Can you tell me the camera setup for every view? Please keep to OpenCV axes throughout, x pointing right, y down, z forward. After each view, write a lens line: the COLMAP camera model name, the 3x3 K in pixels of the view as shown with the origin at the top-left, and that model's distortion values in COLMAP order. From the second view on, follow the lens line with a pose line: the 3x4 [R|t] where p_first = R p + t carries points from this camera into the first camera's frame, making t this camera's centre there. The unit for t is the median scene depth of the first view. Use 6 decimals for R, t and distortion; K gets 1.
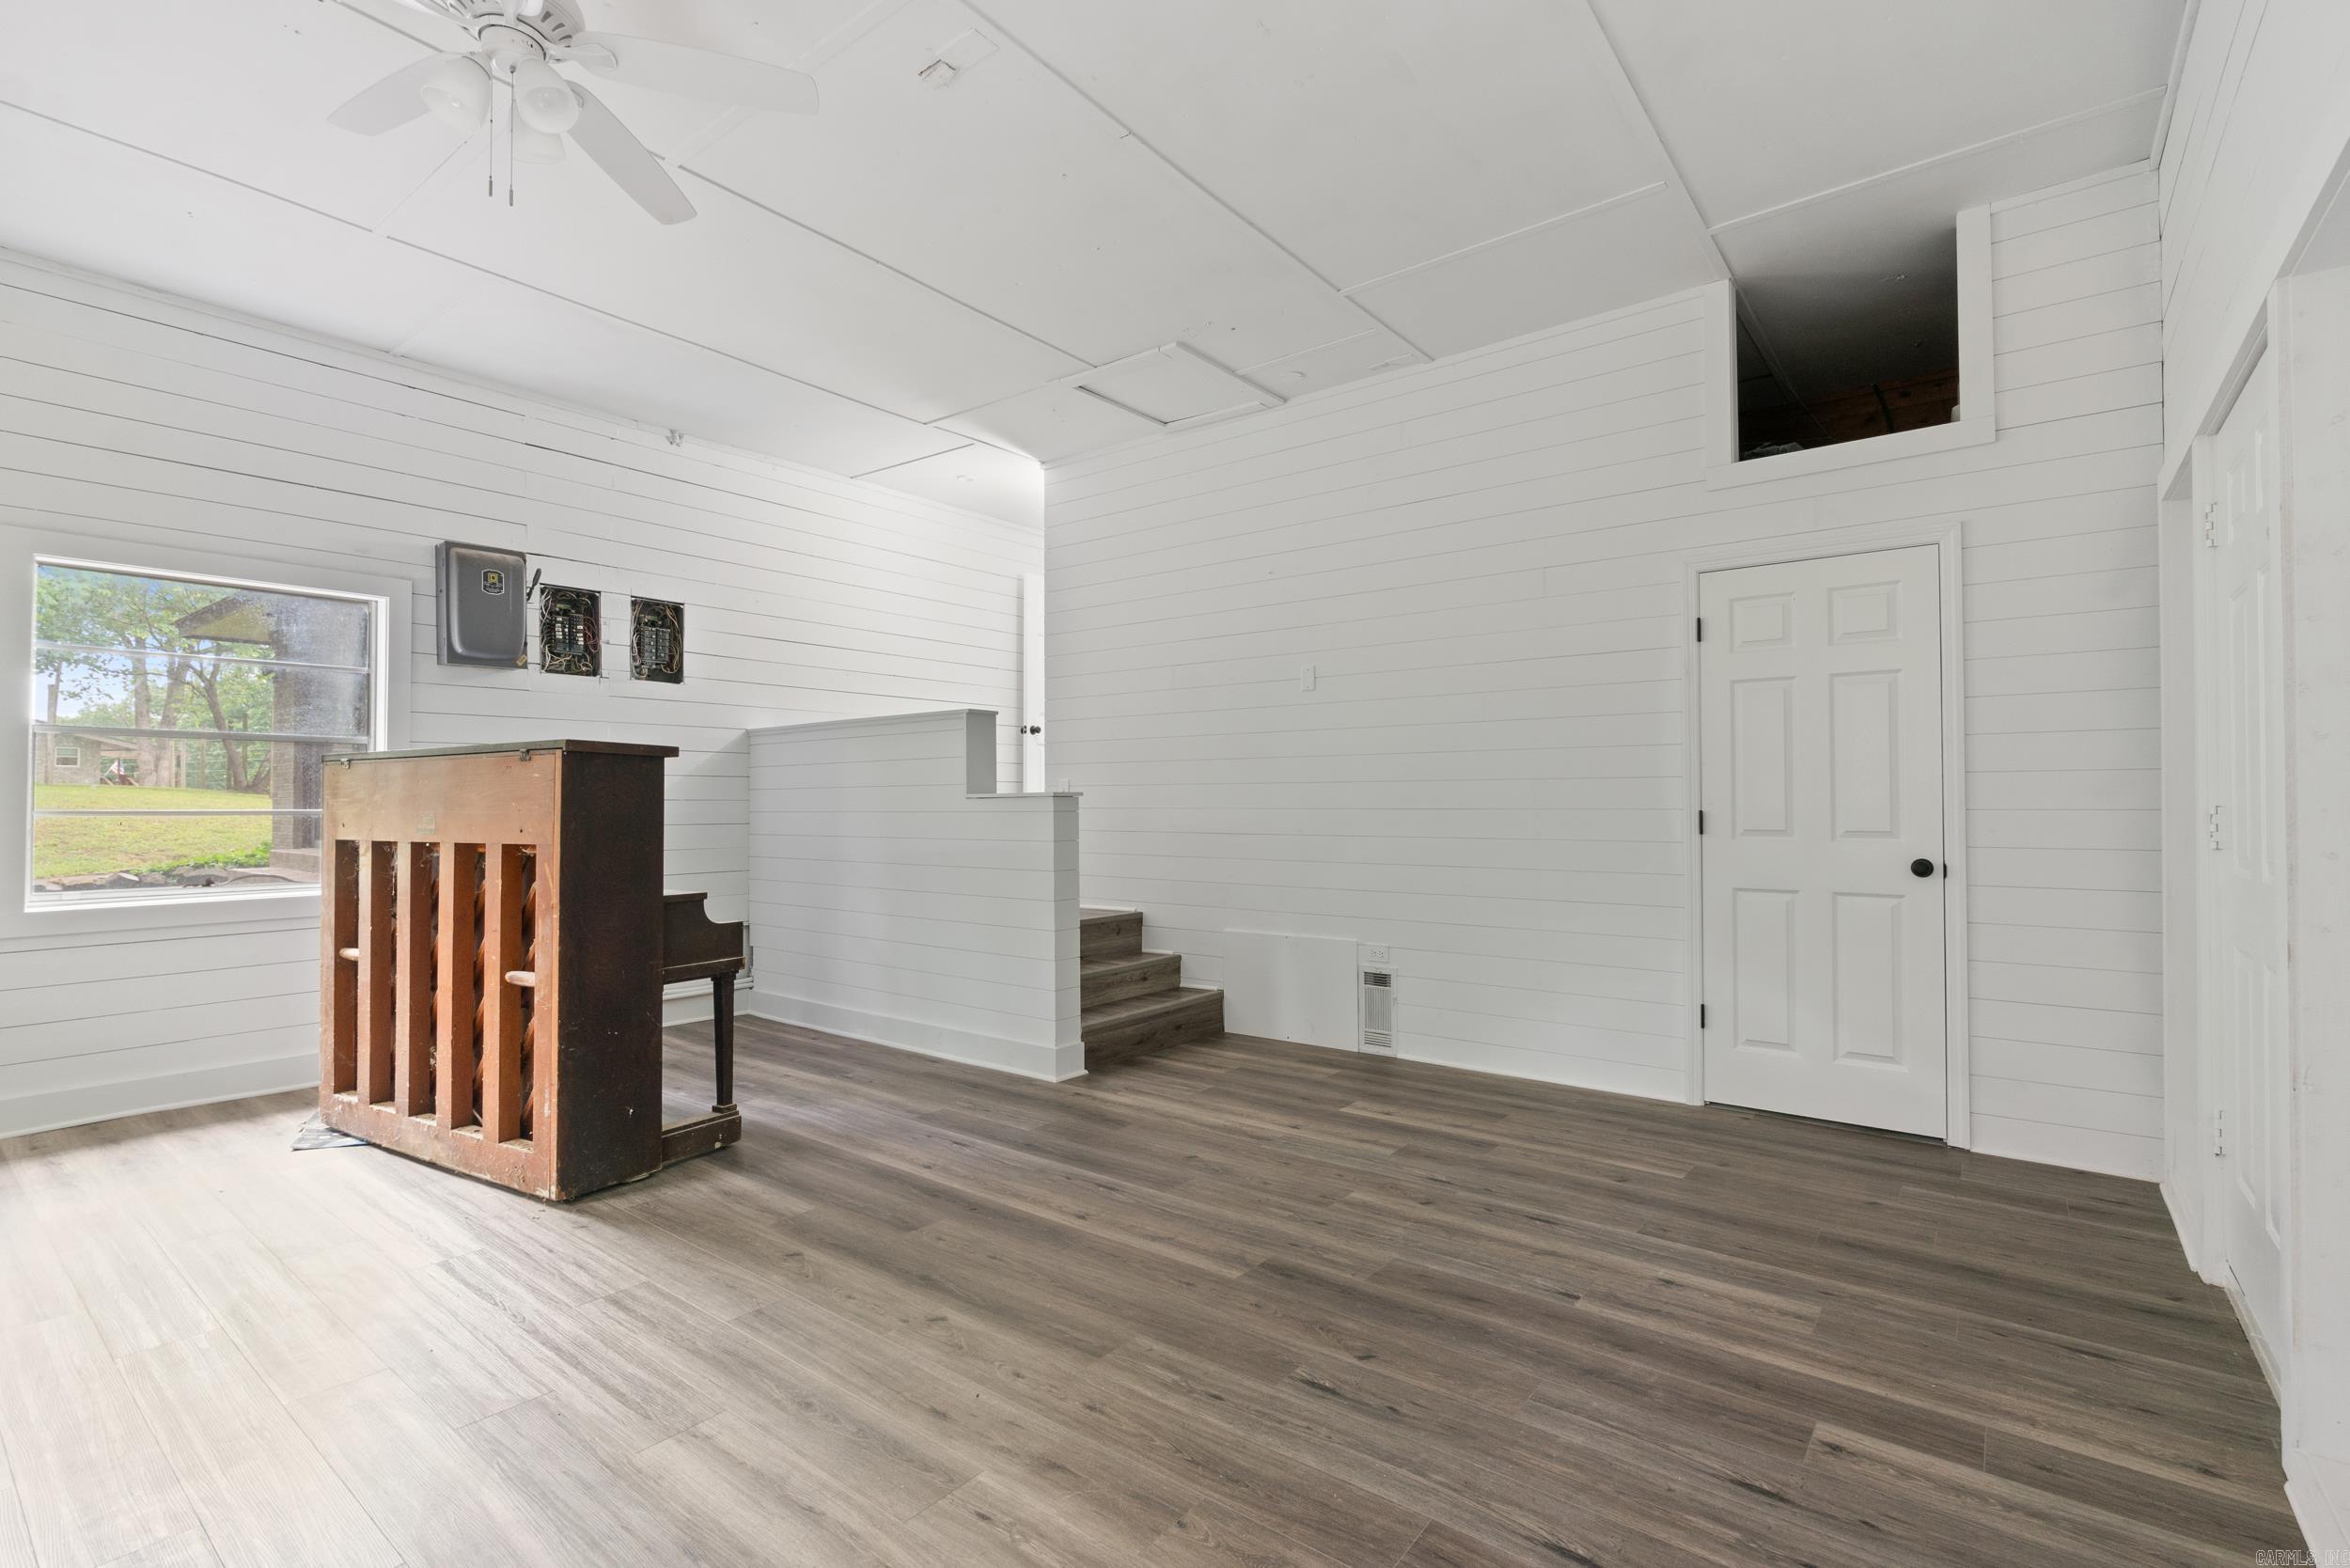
lens RADIAL K [[1072.5, 0, 1152.2], [0, 1072.5, 801.8], [0, 0, 1]] dist [-0.011263, 0.000553]
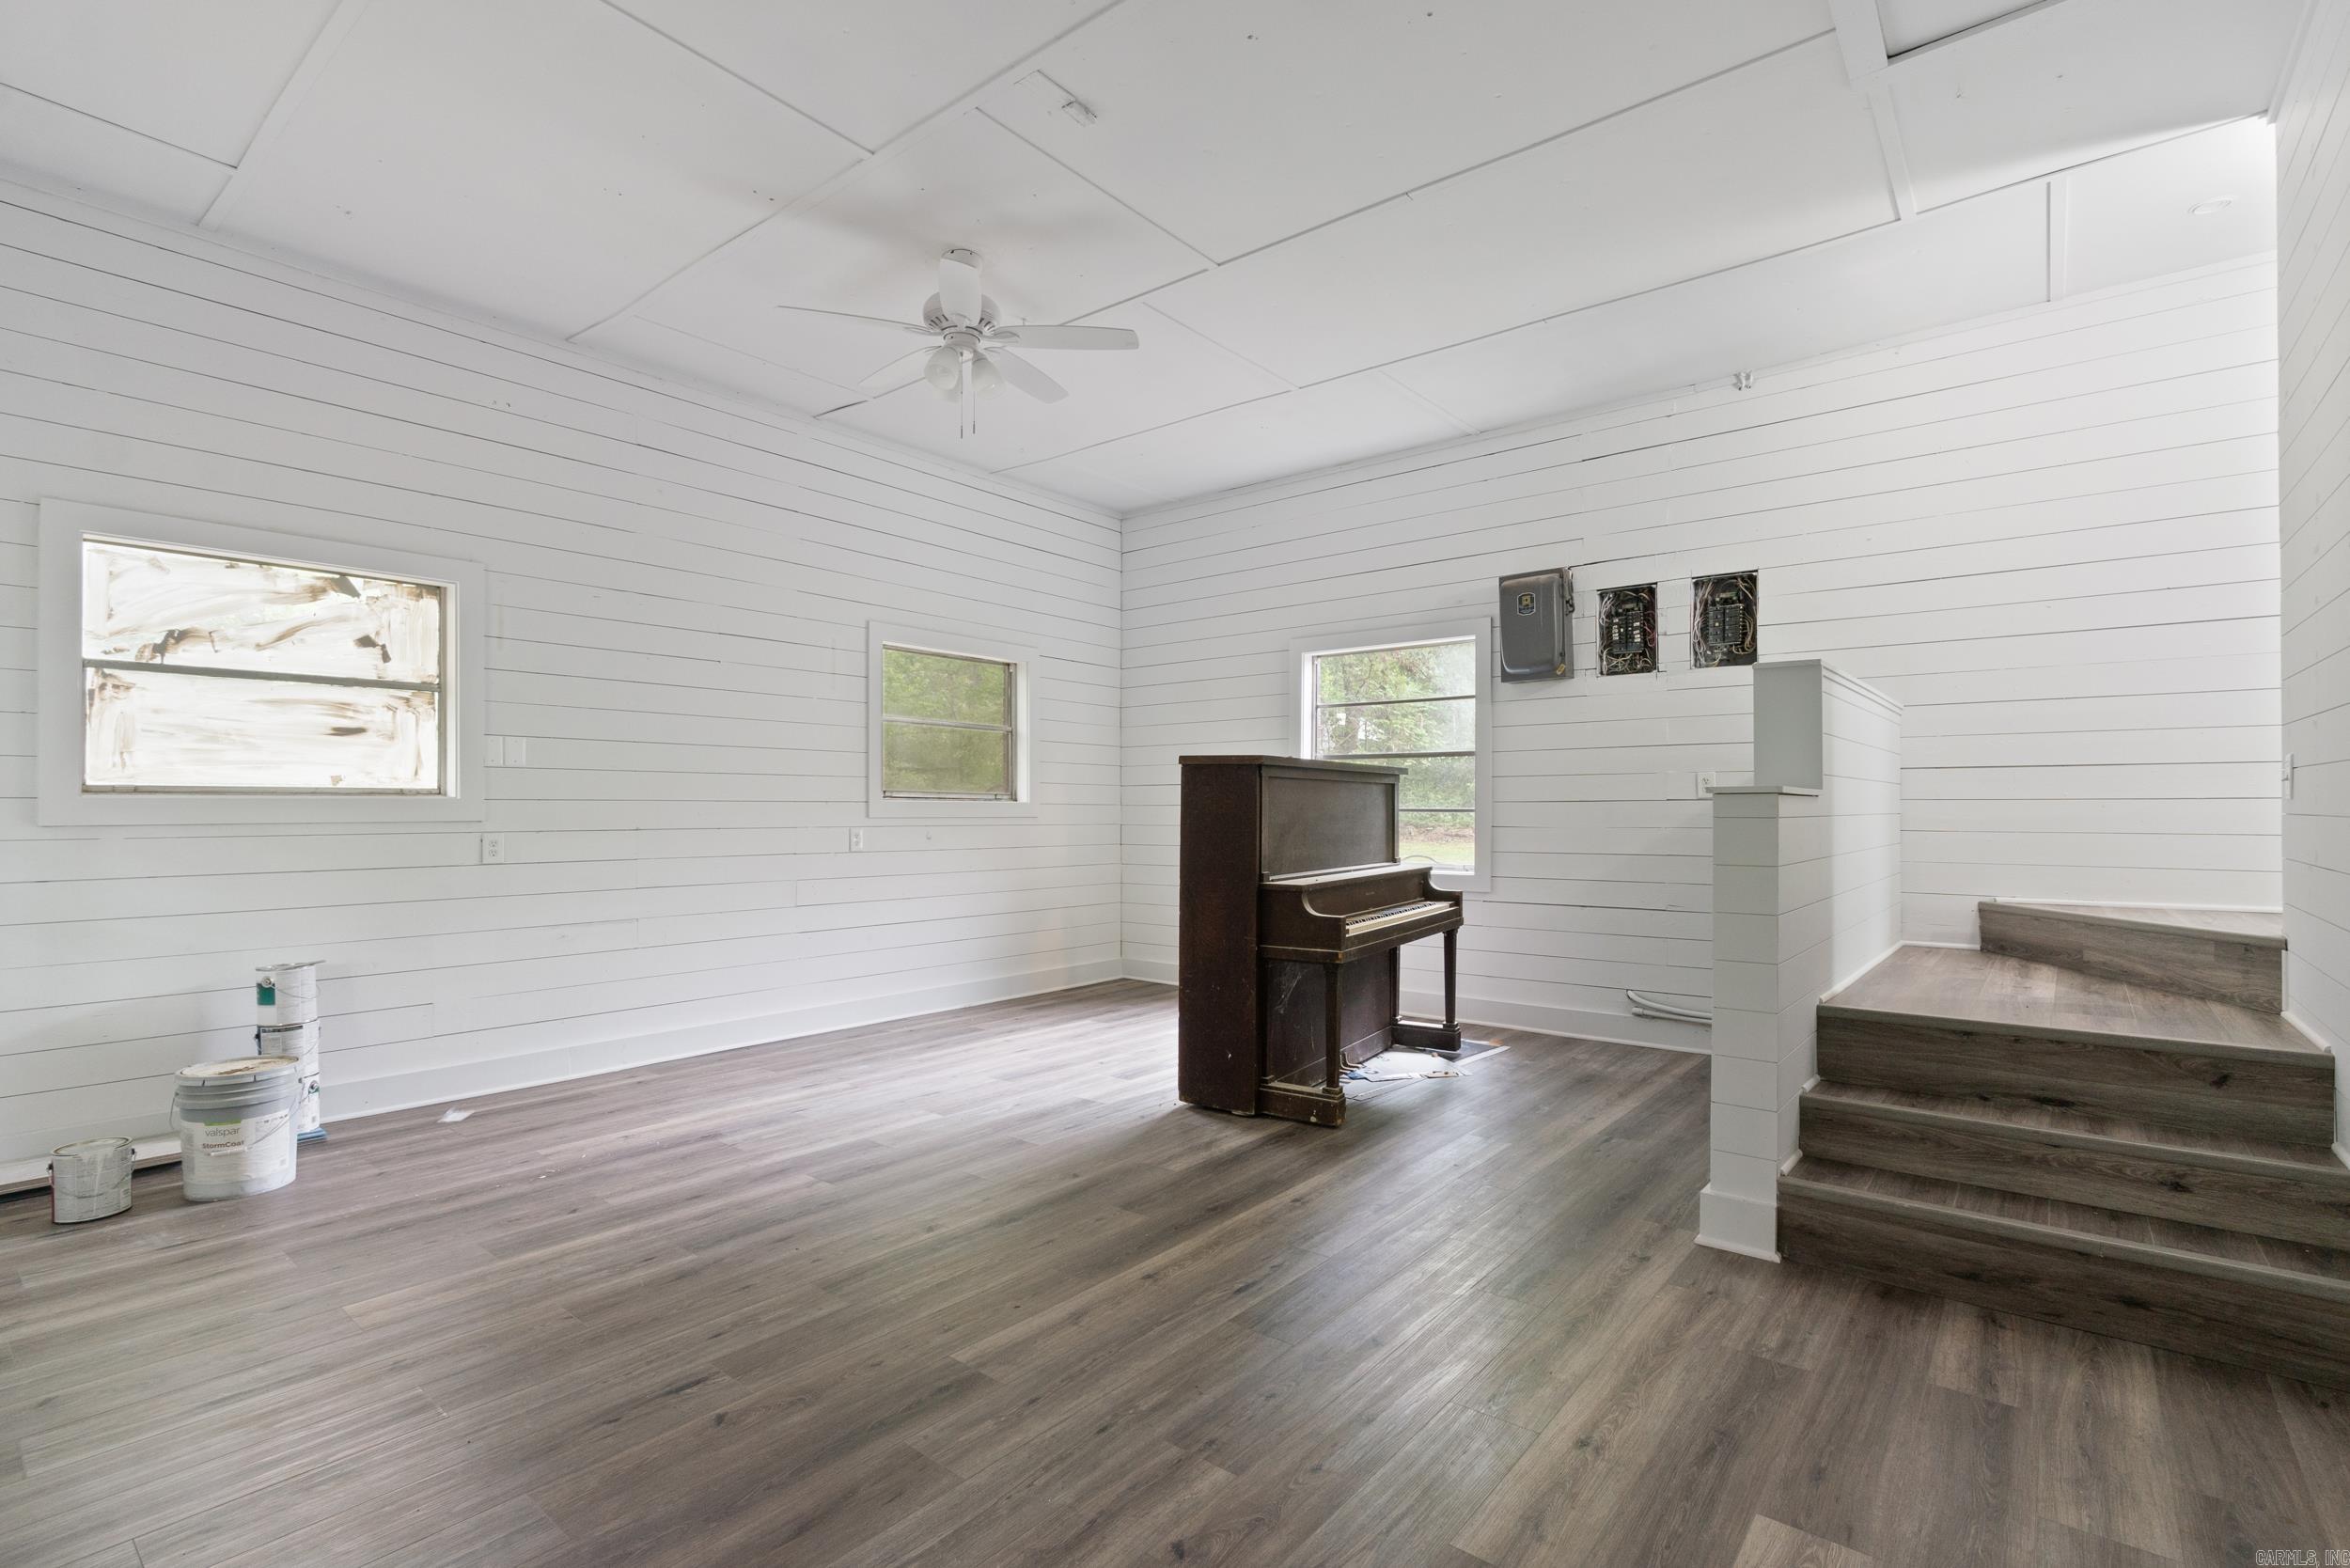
lens RADIAL K [[1072.5, 0, 1152.2], [0, 1072.5, 801.8], [0, 0, 1]] dist [-0.011263, 0.000553]
pose [[-0.014994, -0.003400, -0.999882, 0.495337], [0.000327, 0.999994, -0.003405, 0.003020], [0.999888, -0.000378, -0.014993, 0.625587]]
